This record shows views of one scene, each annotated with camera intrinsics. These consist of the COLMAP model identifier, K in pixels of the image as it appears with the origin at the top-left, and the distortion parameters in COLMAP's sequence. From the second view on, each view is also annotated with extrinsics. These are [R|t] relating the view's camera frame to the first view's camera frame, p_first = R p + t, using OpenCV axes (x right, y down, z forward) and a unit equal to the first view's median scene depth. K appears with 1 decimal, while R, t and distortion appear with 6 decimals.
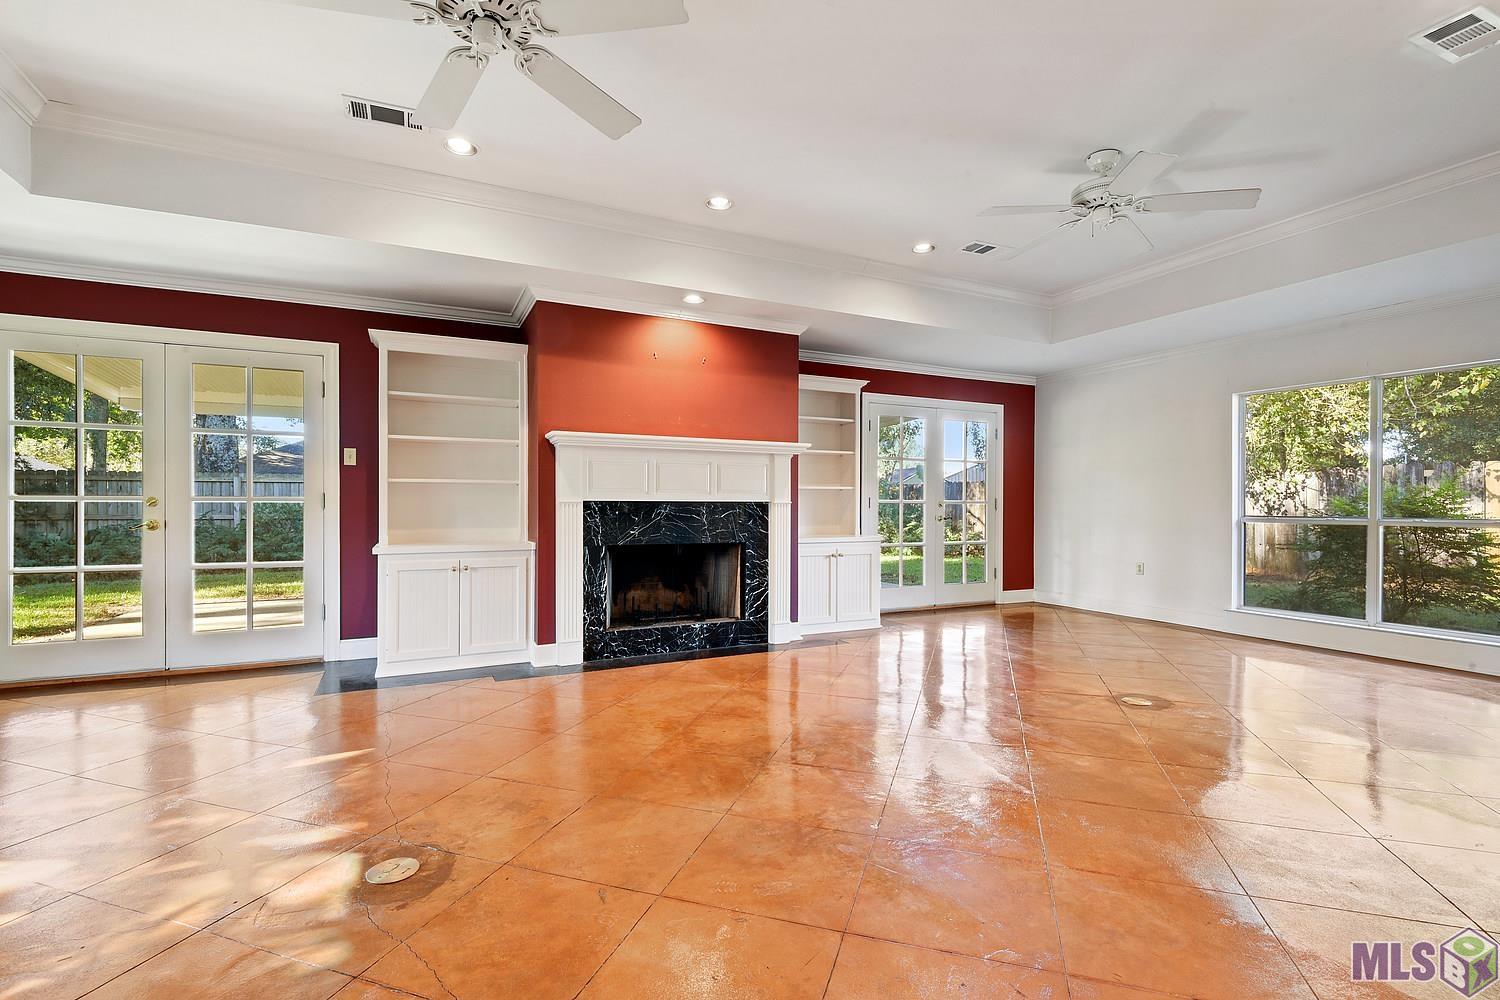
lens RADIAL K [[687.9, 0, 755.2], [0, 687.9, 514.0], [0, 0, 1]] dist [0.004006, -0.000015]
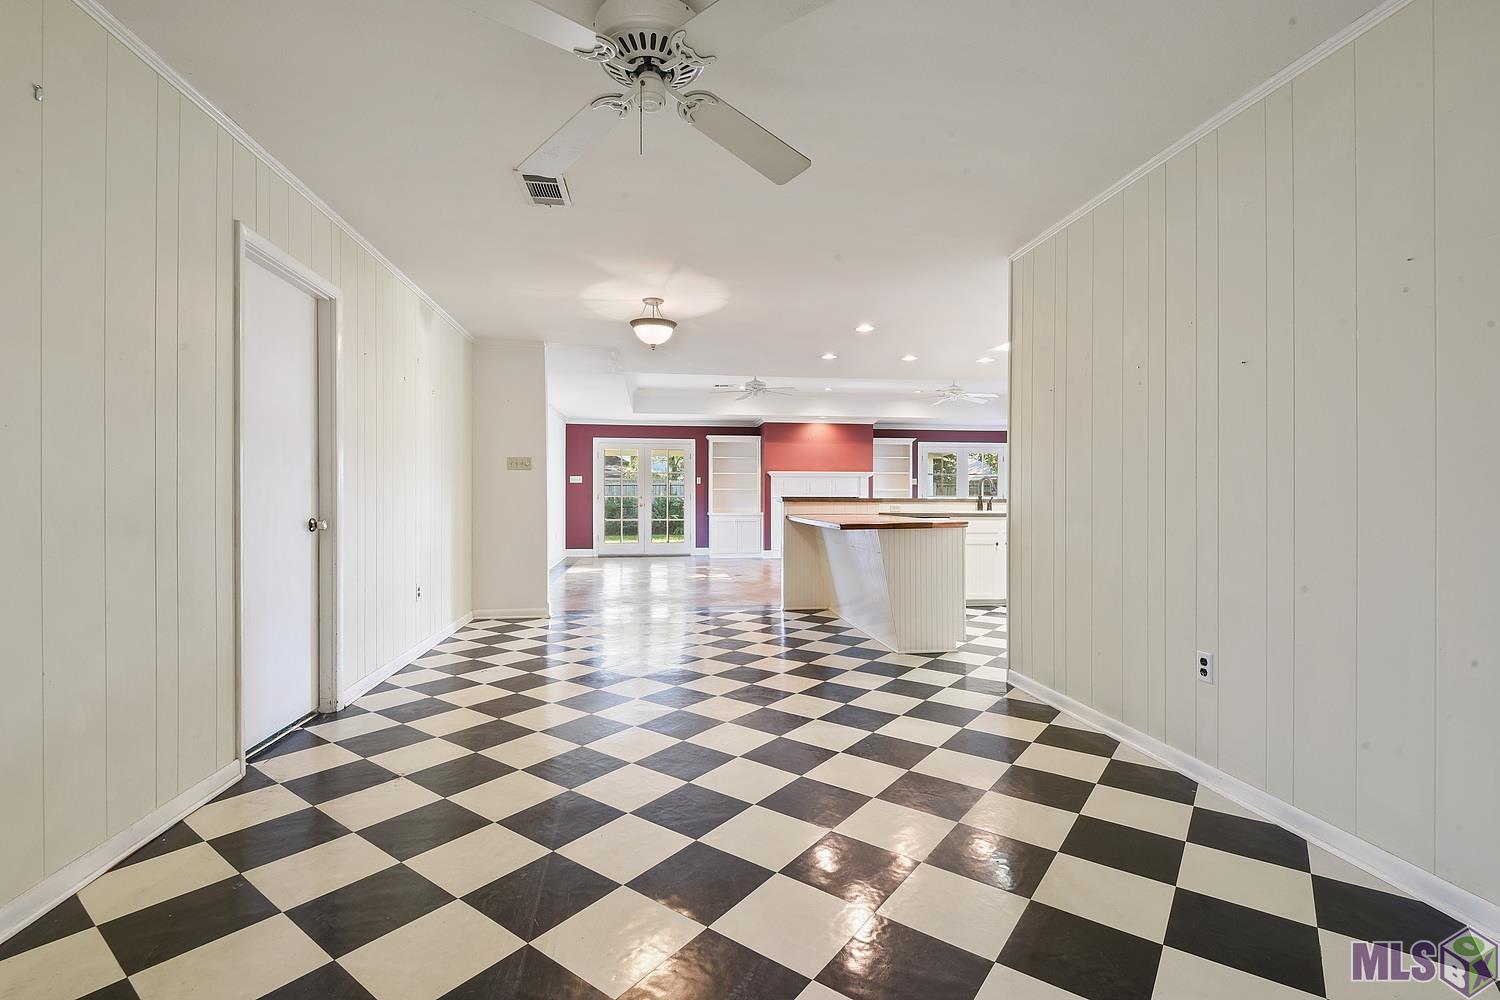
lens RADIAL K [[687.9, 0, 750.7], [0, 687.9, 495.4], [0, 0, 1]] dist [0.004006, -0.000015]
pose [[0.948321, 0.002989, -0.317298, 0.471806], [-0.001956, 0.999992, 0.003574, -0.034391], [0.317306, -0.002768, 0.948319, -1.522203]]
